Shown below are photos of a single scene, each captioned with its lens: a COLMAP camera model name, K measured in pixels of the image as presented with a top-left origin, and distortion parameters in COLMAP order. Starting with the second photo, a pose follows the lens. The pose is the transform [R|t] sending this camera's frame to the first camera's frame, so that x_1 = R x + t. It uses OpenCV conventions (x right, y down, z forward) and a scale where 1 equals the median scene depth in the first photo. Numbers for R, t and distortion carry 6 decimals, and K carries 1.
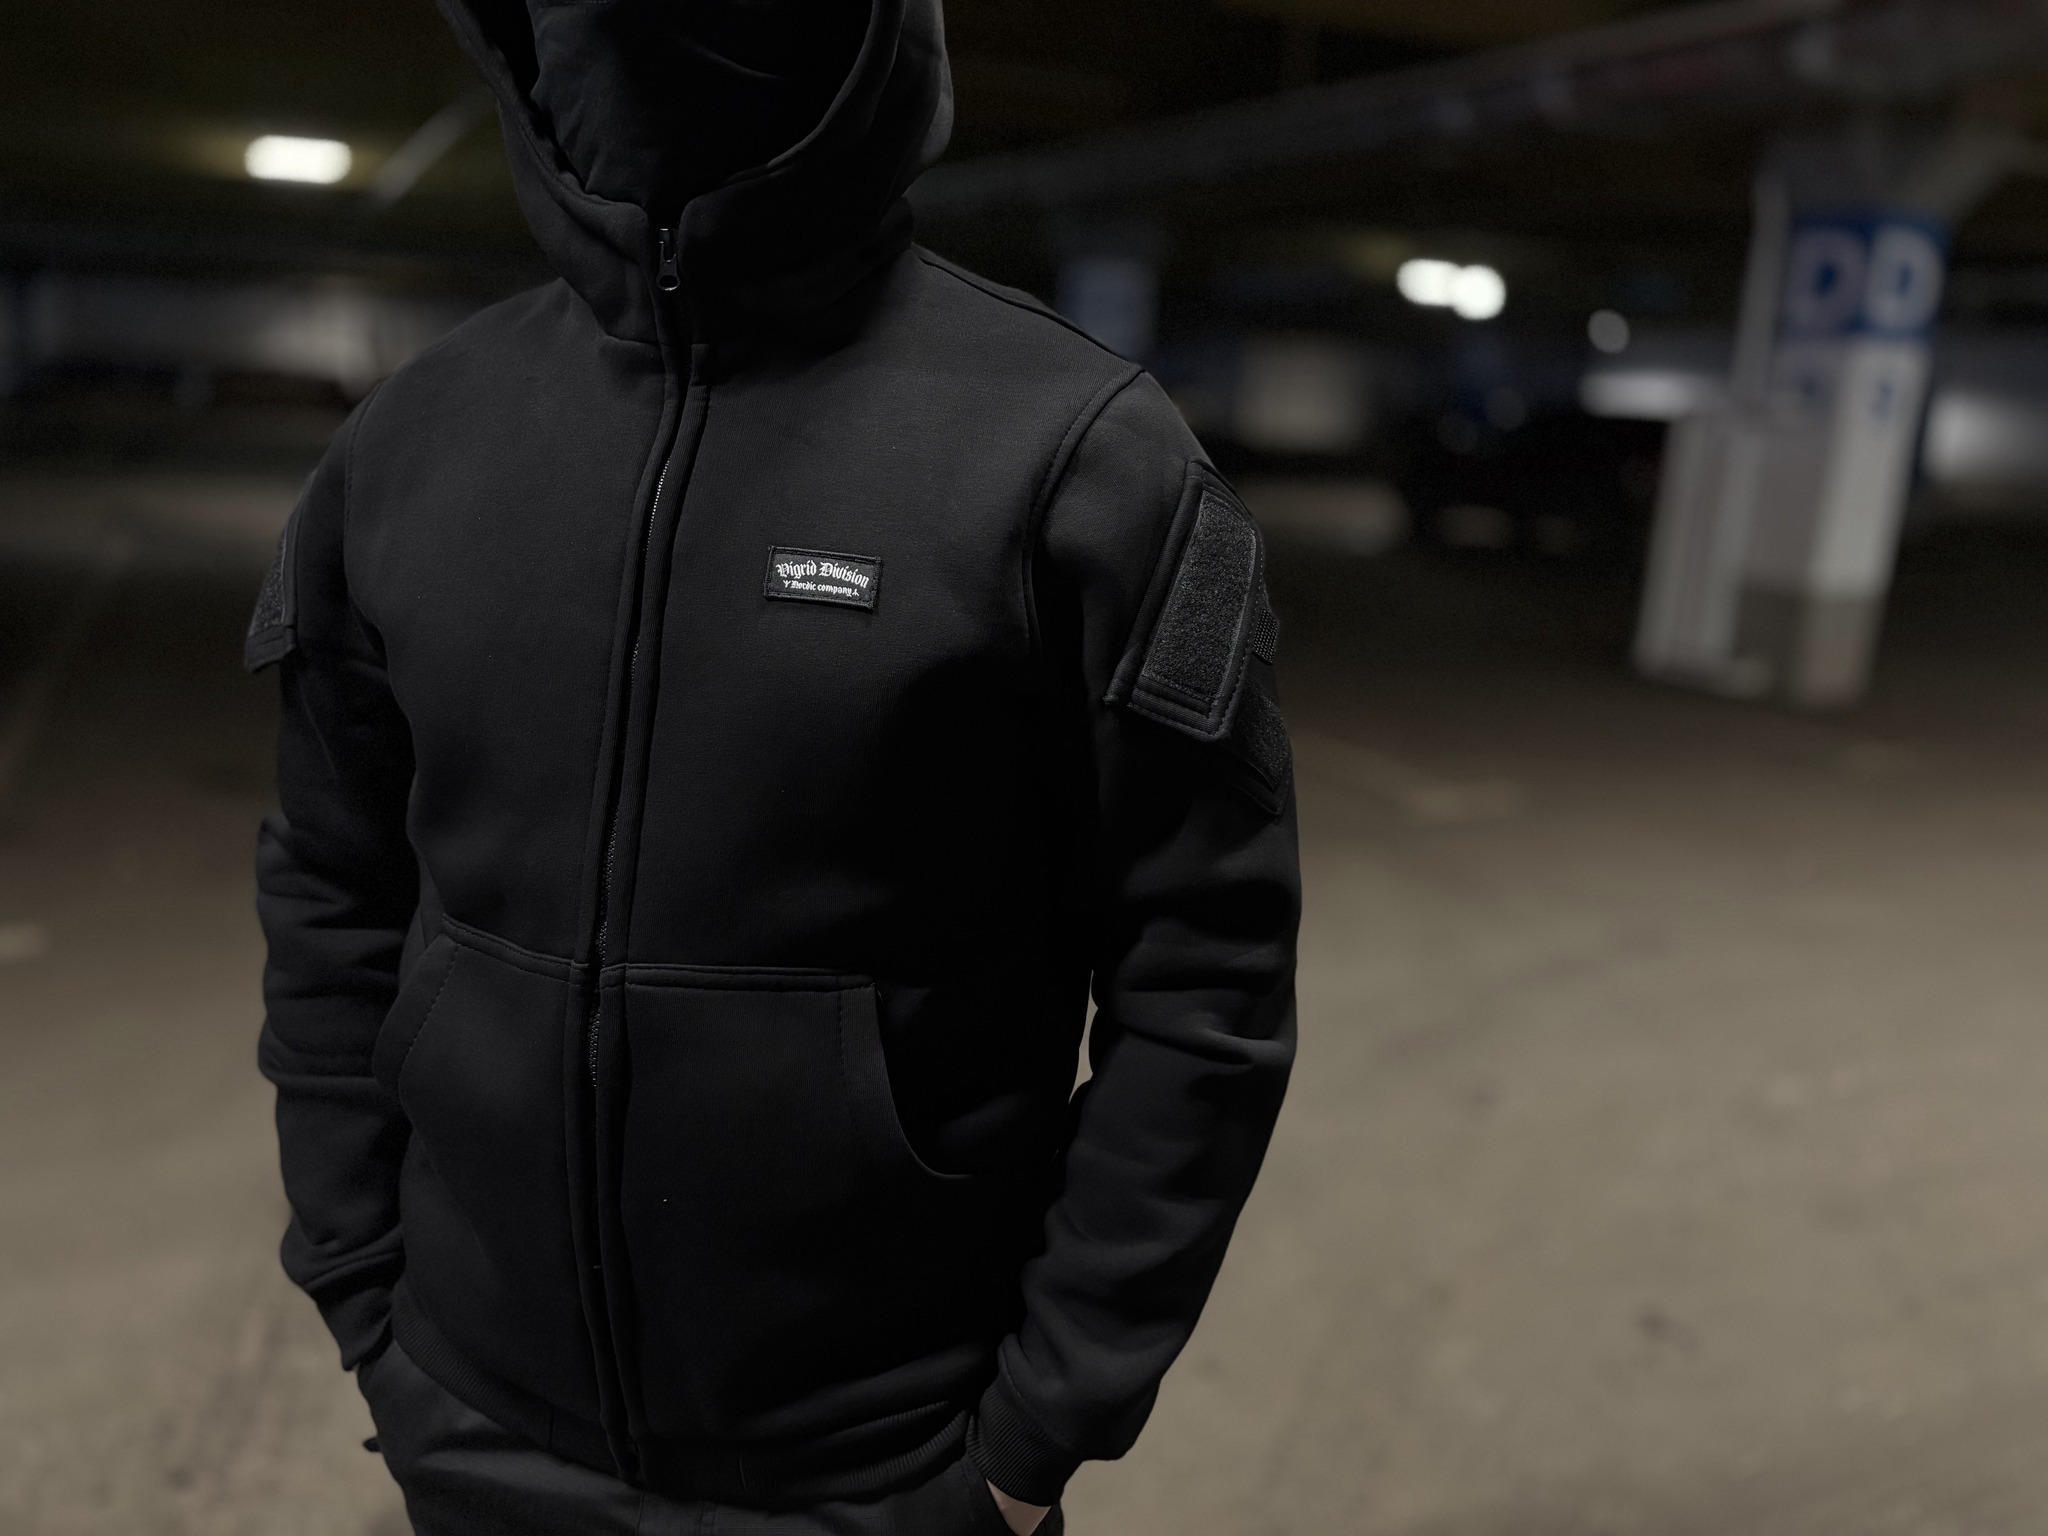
lens RADIAL K [[1518.6, 0, 951.1], [0, 1518.6, 731.7], [0, 0, 1]] dist [0.074706, -0.031344]
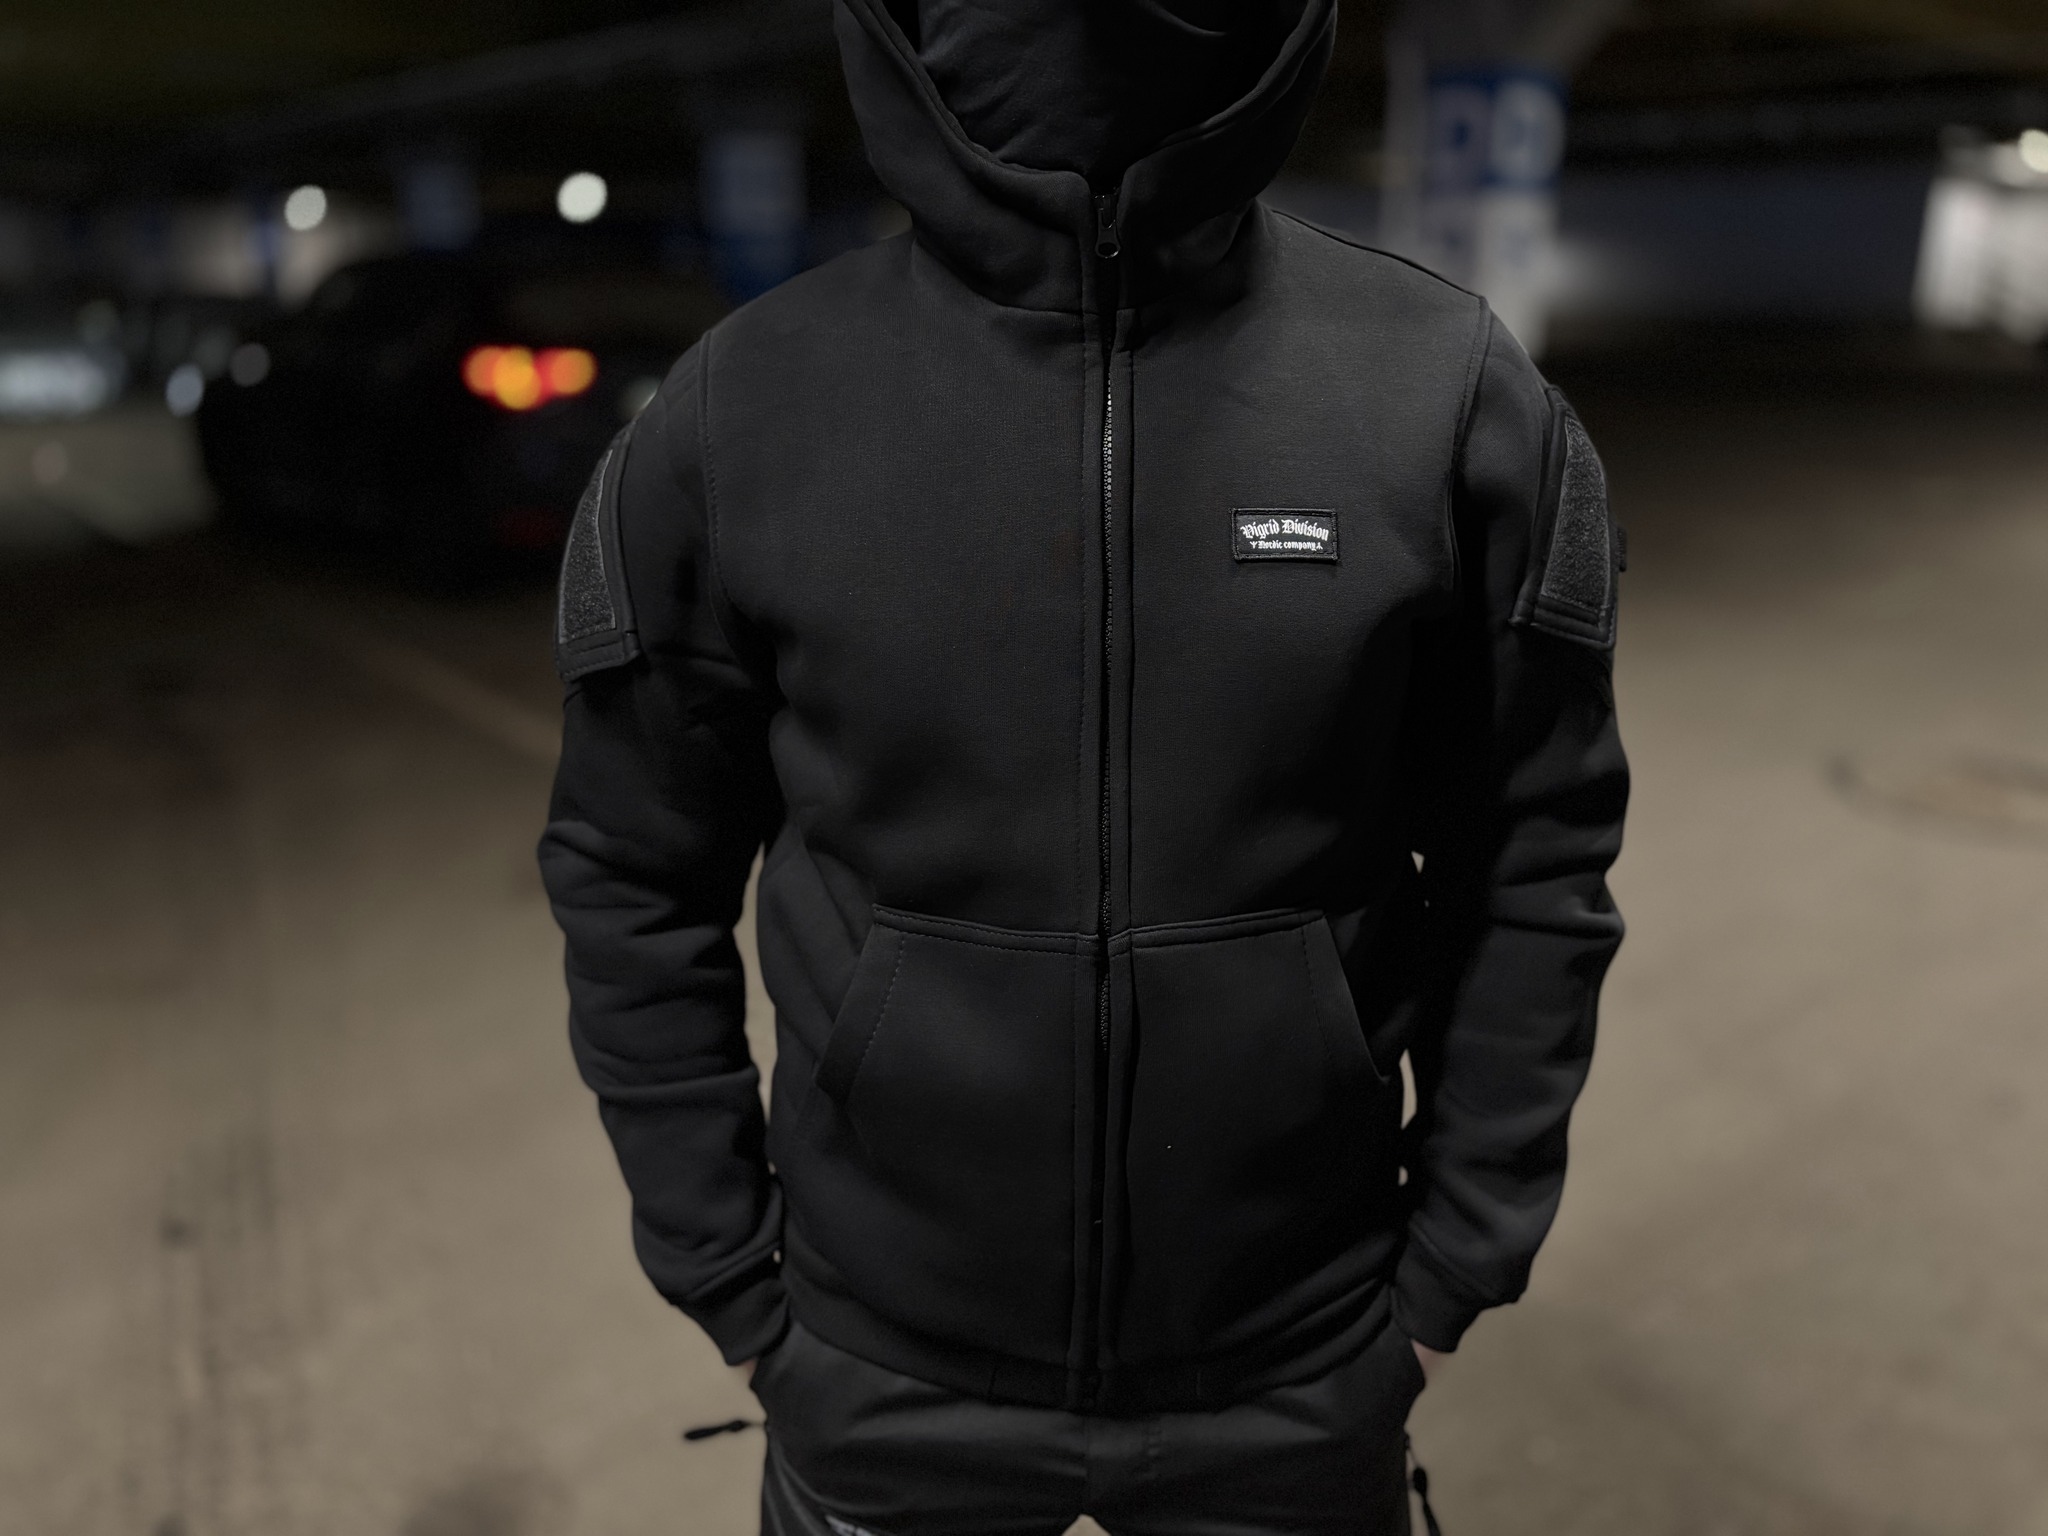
lens RADIAL K [[1518.6, 0, 970.1], [0, 1518.6, 736.1], [0, 0, 1]] dist [0.074706, -0.031344]
pose [[0.970470, -0.120266, 0.209103, -0.499722], [0.103763, 0.990682, 0.088221, -0.076147], [-0.217765, -0.063919, 0.973906, 0.032978]]
